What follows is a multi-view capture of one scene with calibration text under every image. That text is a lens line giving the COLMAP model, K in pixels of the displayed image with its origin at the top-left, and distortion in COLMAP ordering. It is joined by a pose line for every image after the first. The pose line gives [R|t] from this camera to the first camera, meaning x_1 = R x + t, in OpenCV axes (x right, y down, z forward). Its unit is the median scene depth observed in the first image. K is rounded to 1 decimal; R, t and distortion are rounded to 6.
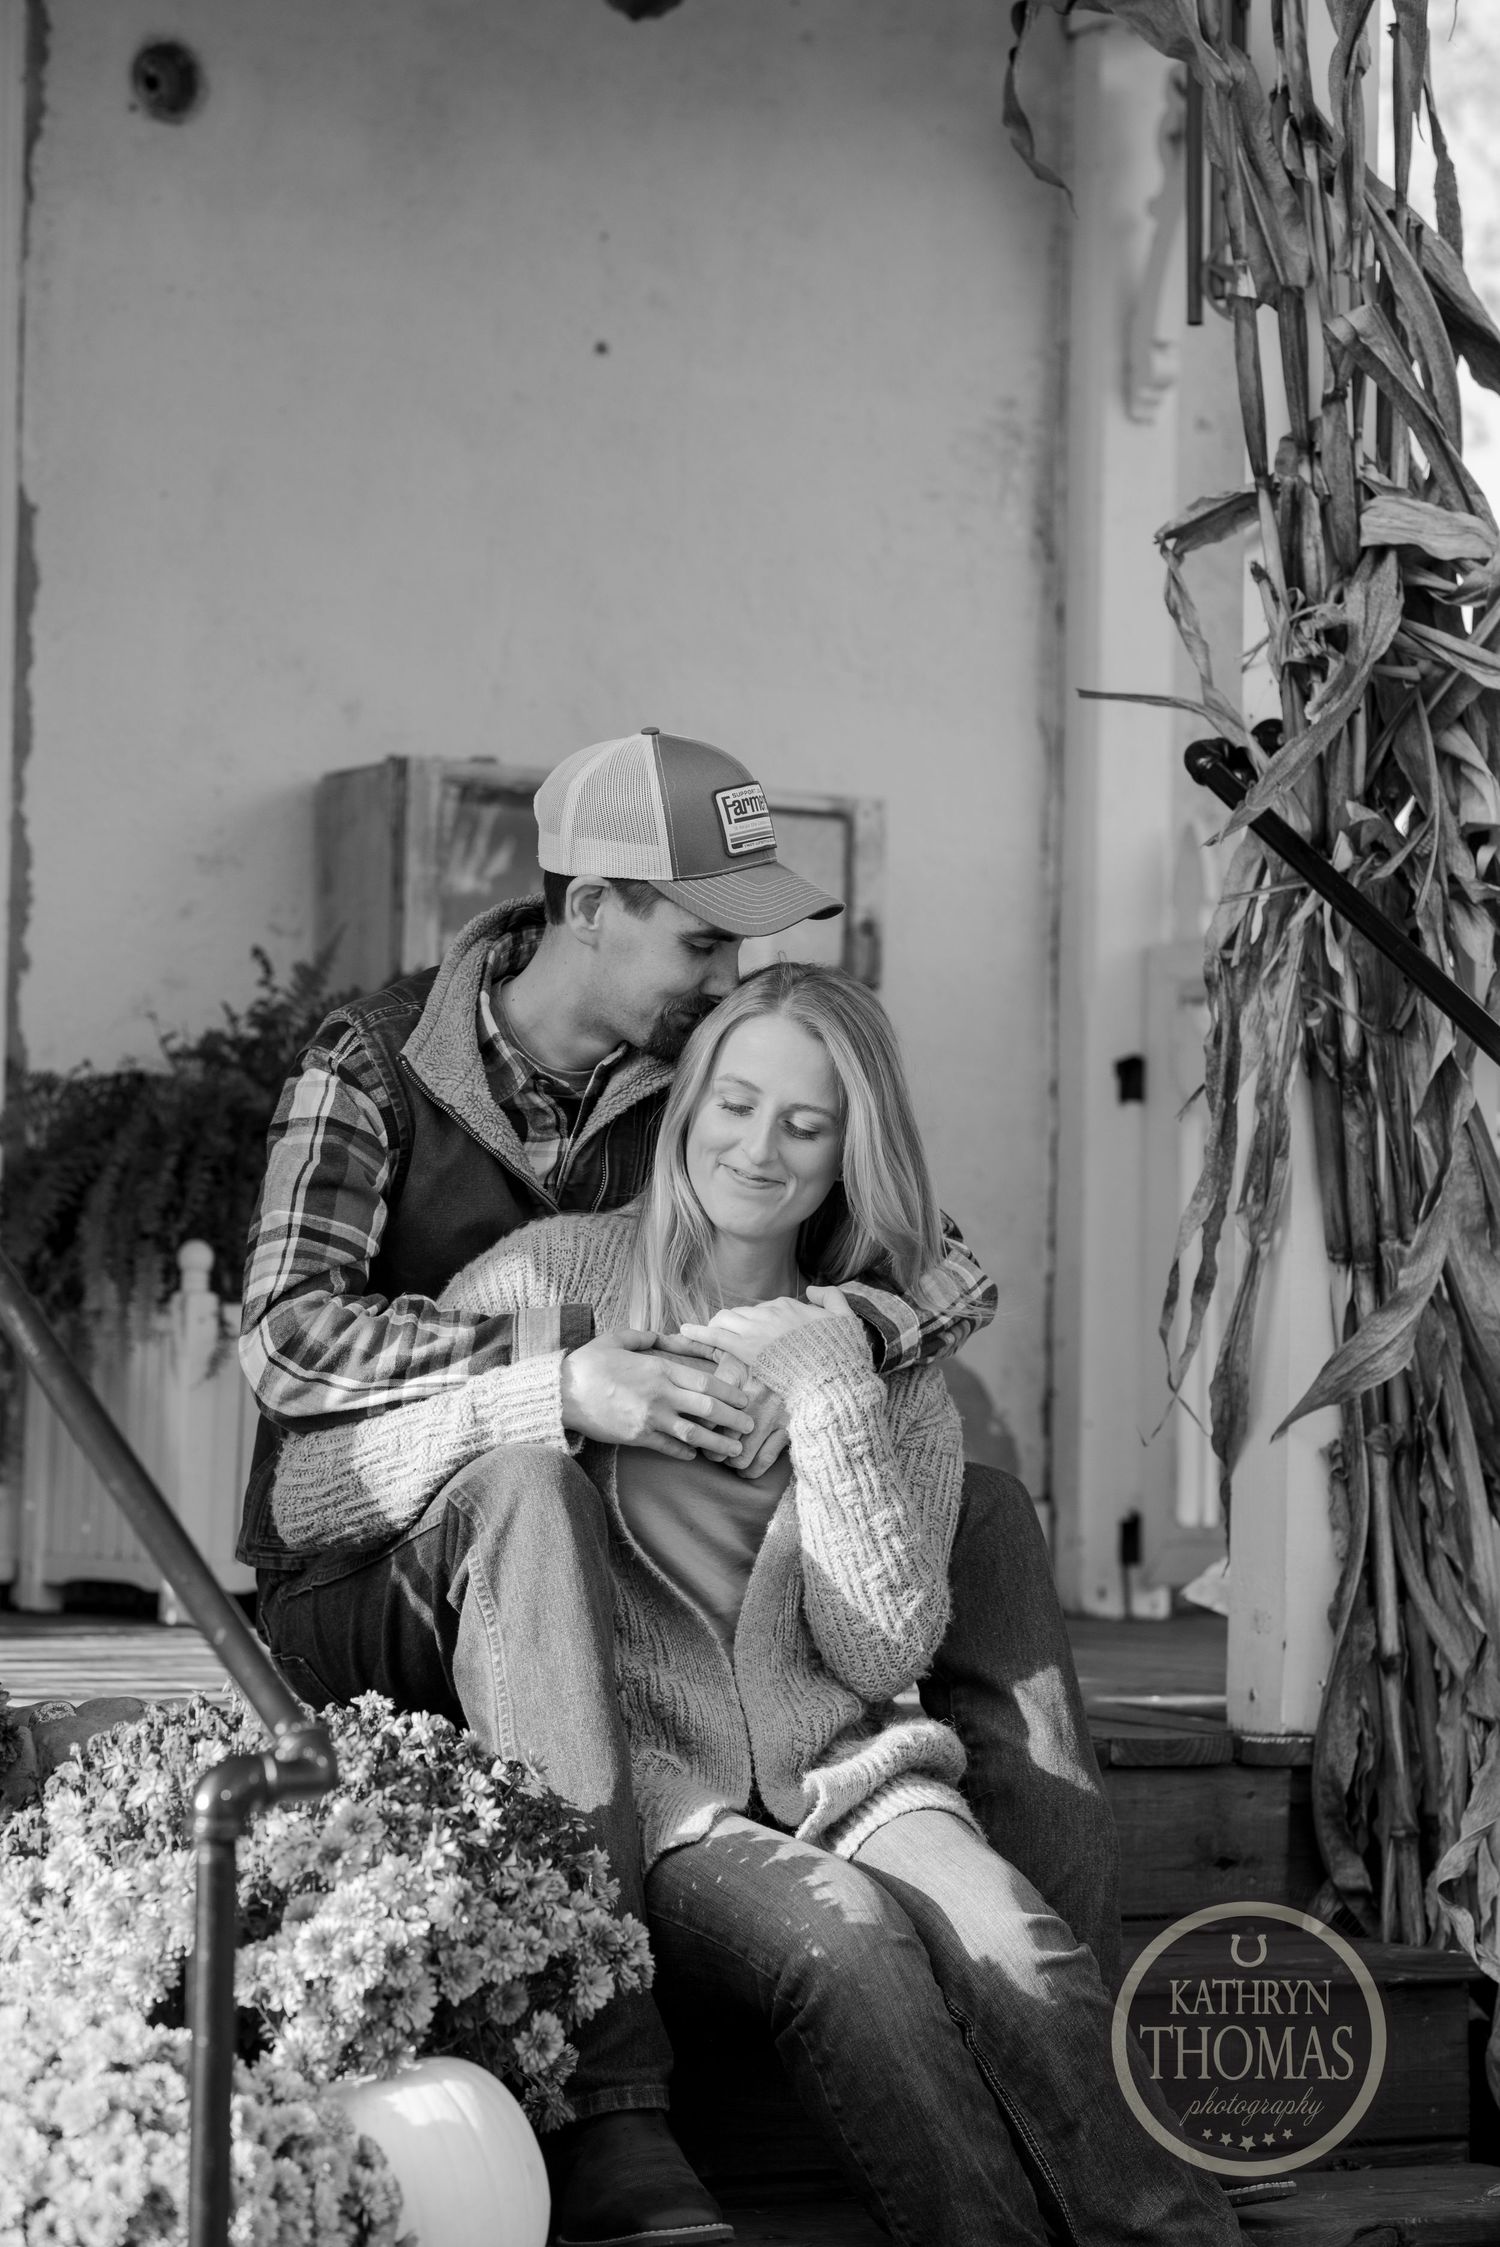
lens RADIAL K [[5403.6, 0, 751.1], [0, 5403.6, 1102.5], [0, 0, 1]] dist [0.067839, -0.021049]
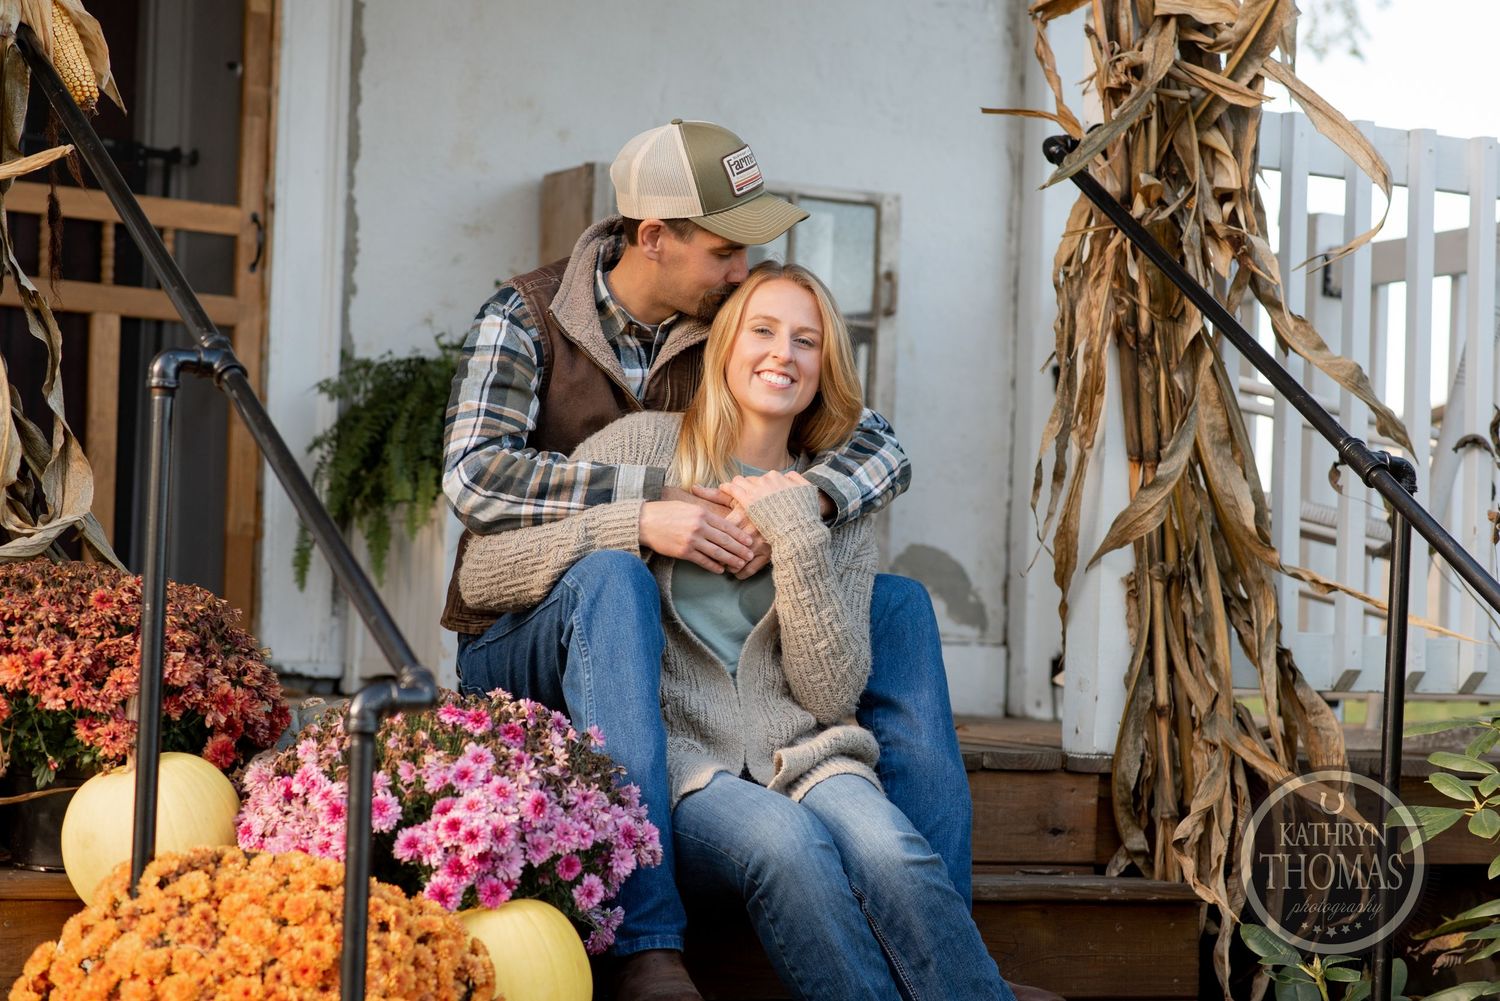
lens RADIAL K [[3607.2, 0, 748.5], [0, 3607.2, 497.2], [0, 0, 1]] dist [0.067839, -0.021049]
pose [[0.998728, 0.012314, -0.048892, 0.047084], [-0.011750, 0.999861, 0.011819, 0.028966], [0.049031, -0.011230, 0.998734, -0.077335]]
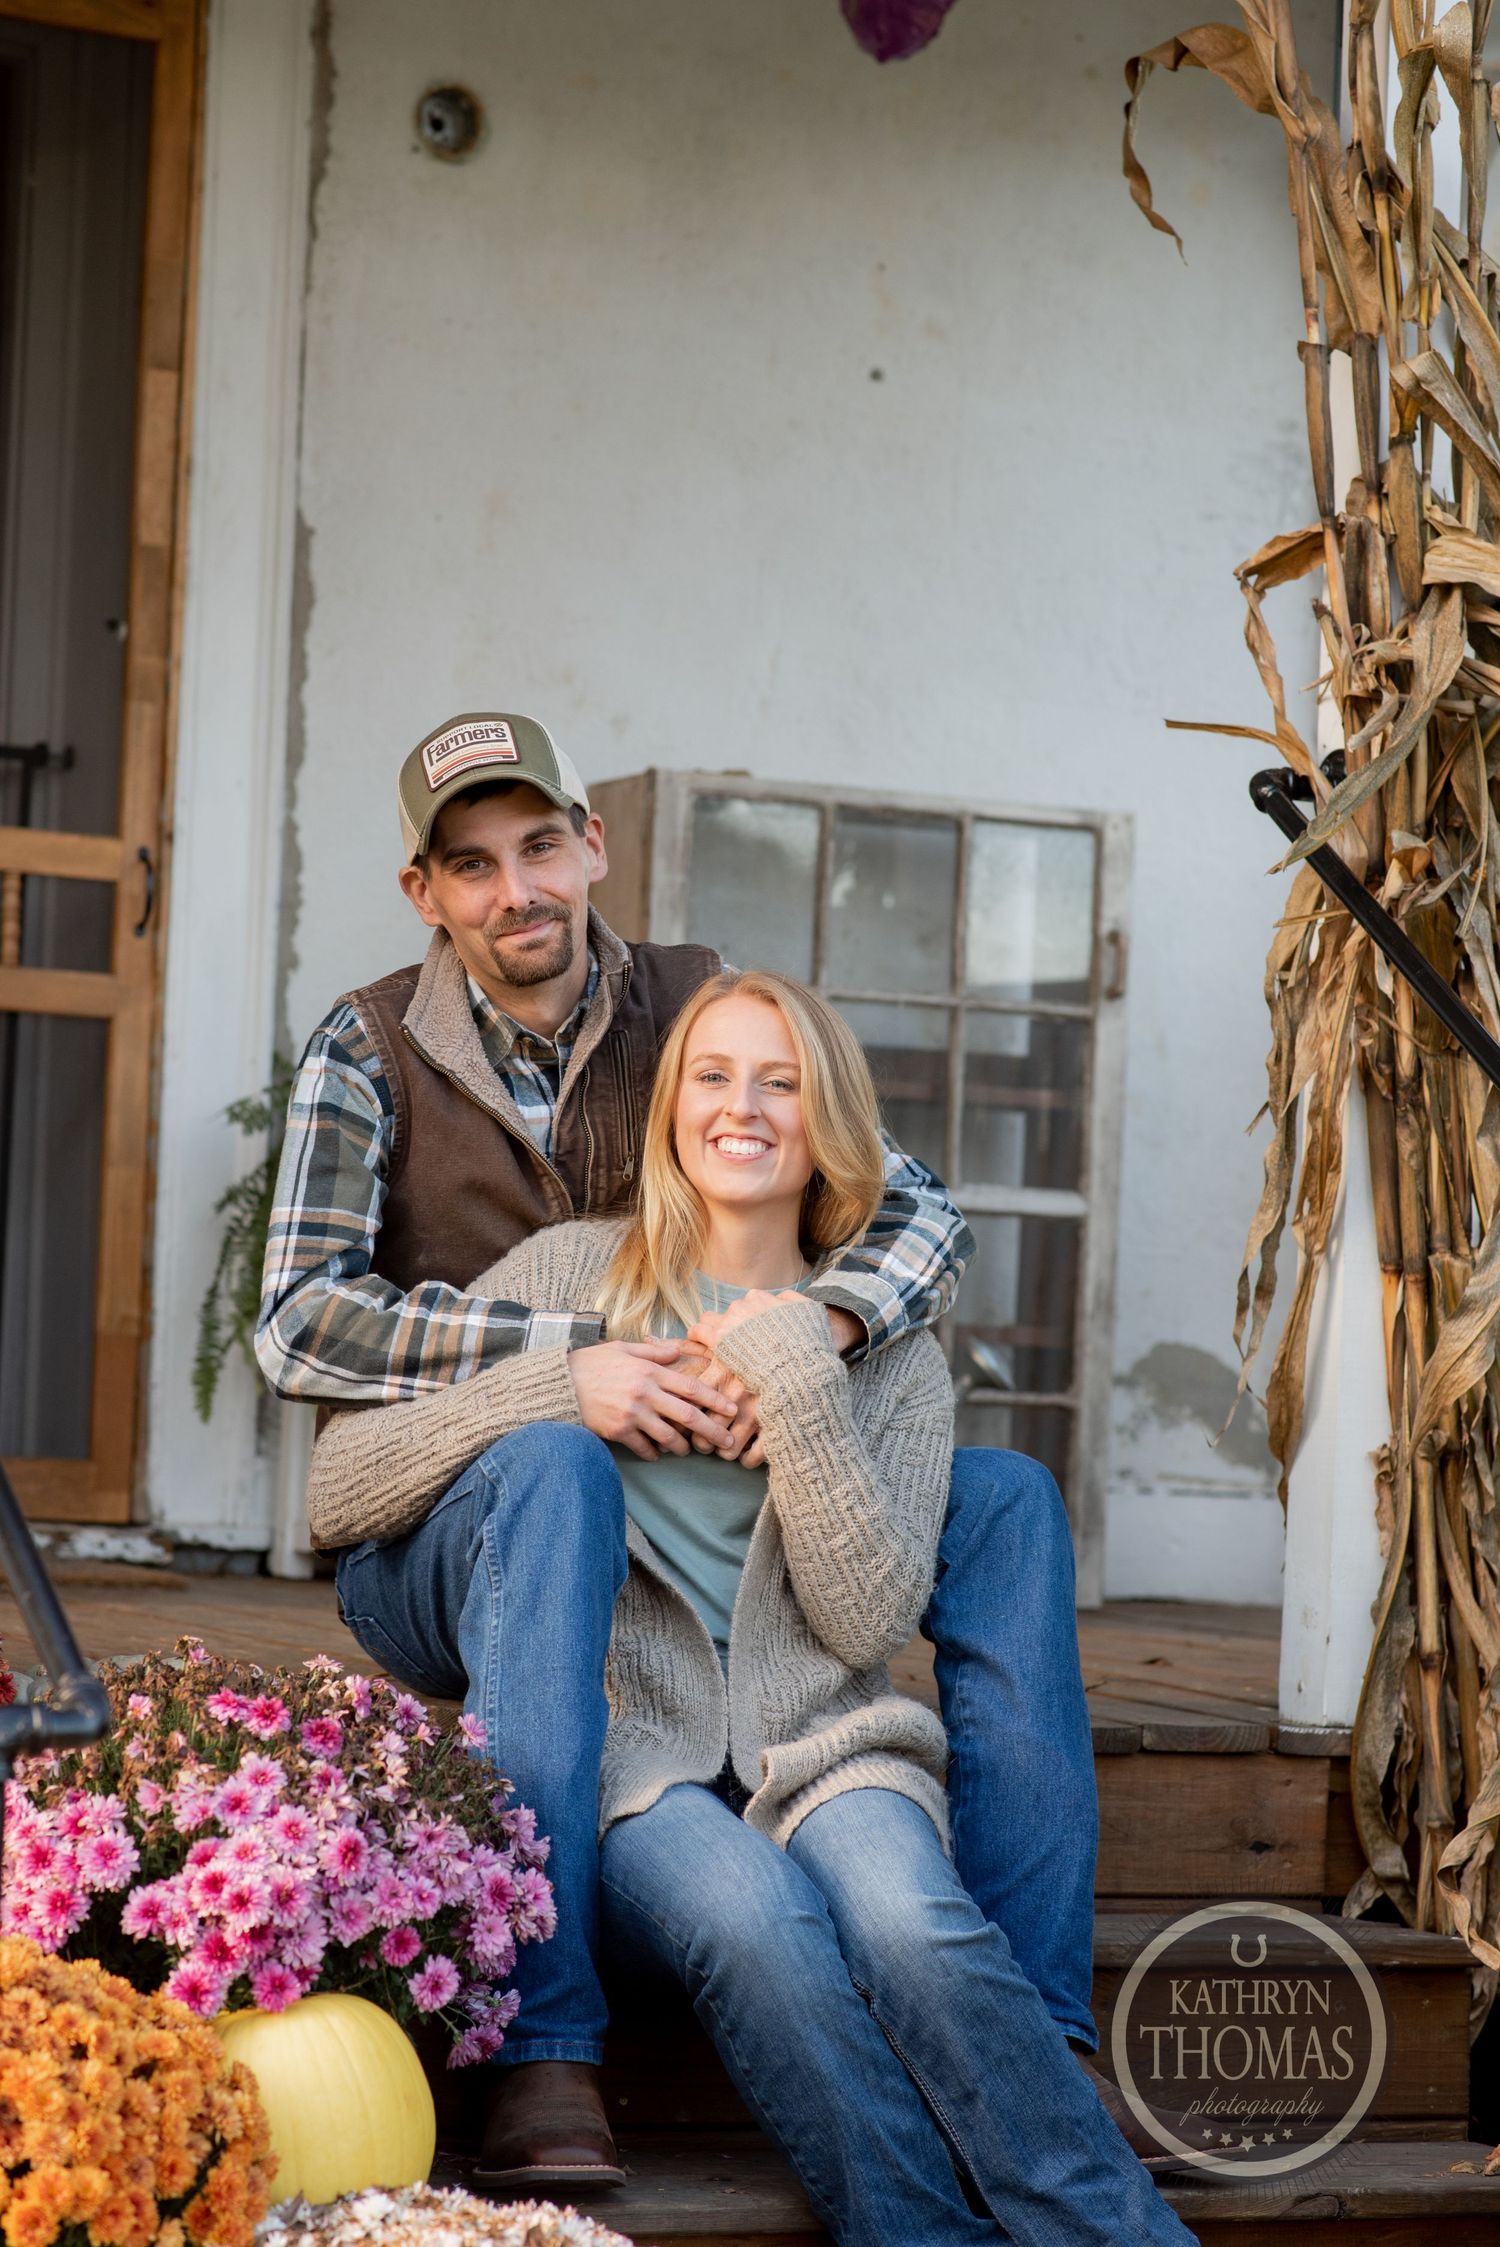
lens RADIAL K [[5403.6, 0, 751.1], [0, 5403.6, 1102.5], [0, 0, 1]] dist [0.067839, -0.021049]
pose [[0.992107, 0.016147, -0.124351, 0.116588], [-0.015783, 0.999868, 0.003908, -0.005459], [0.124398, -0.001915, 0.992231, -0.046665]]
